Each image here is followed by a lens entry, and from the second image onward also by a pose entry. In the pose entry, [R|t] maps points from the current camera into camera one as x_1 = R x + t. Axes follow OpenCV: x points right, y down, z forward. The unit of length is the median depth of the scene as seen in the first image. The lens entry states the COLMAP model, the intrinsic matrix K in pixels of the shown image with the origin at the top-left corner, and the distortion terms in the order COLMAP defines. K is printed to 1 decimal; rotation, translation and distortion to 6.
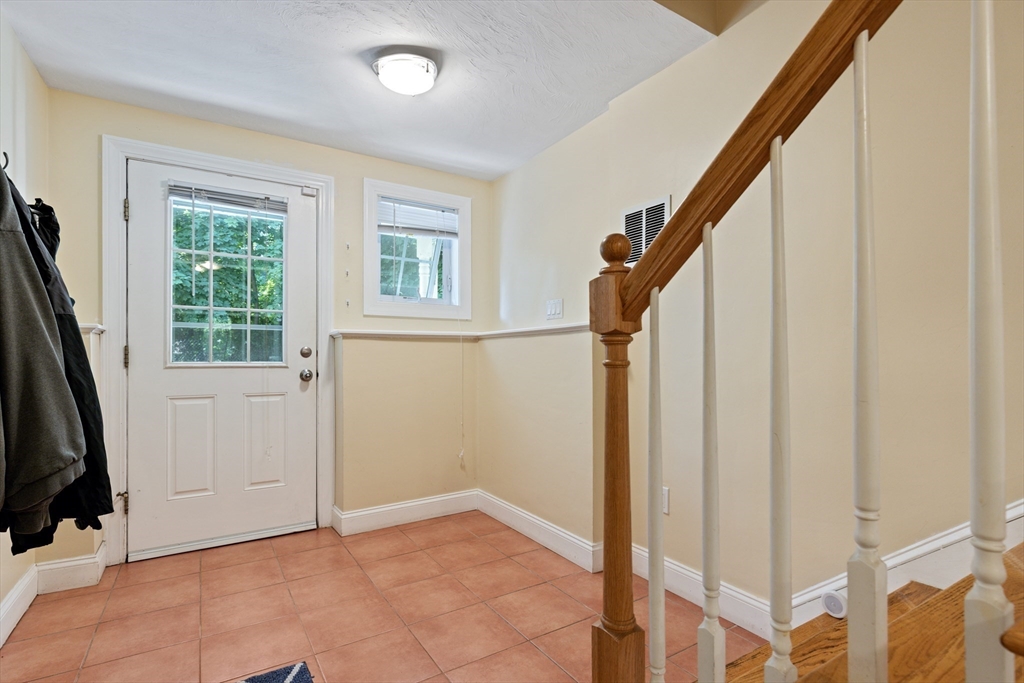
lens RADIAL K [[487.8, 0, 510.5], [0, 487.8, 355.7], [0, 0, 1]] dist [-0.000704, -0.000253]
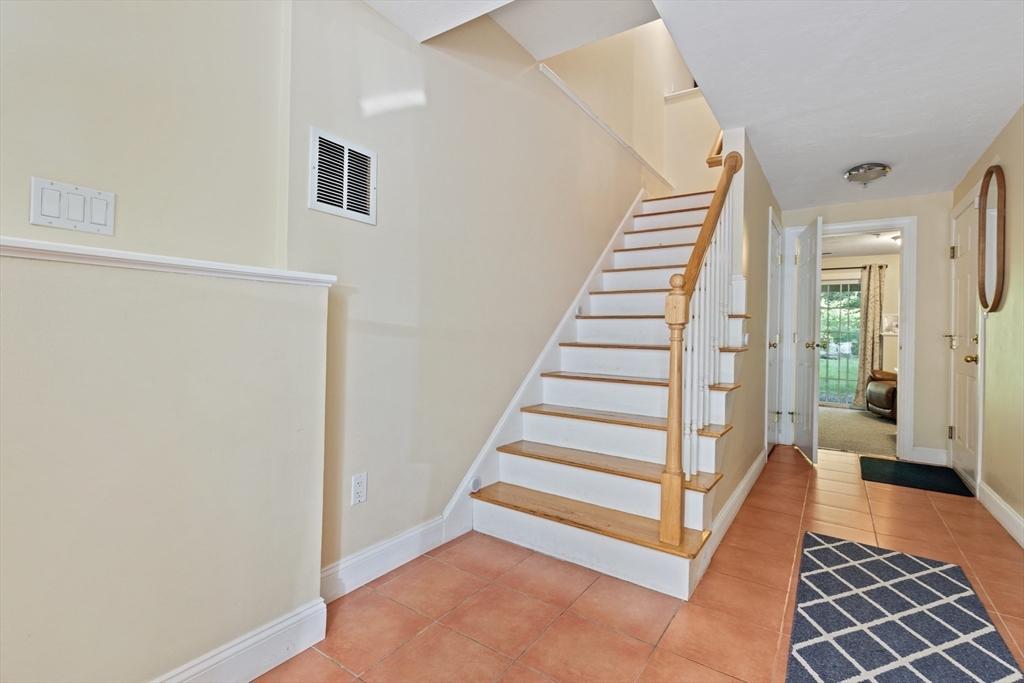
lens RADIAL K [[467.2, 0, 511.9], [0, 467.2, 334.7], [0, 0, 1]] dist [0.003168, 0.000261]
pose [[-0.395864, -0.006665, 0.918285, -0.558785], [-0.021969, 0.999756, -0.002214, 0.008888], [-0.918046, -0.021050, -0.395914, 1.049550]]
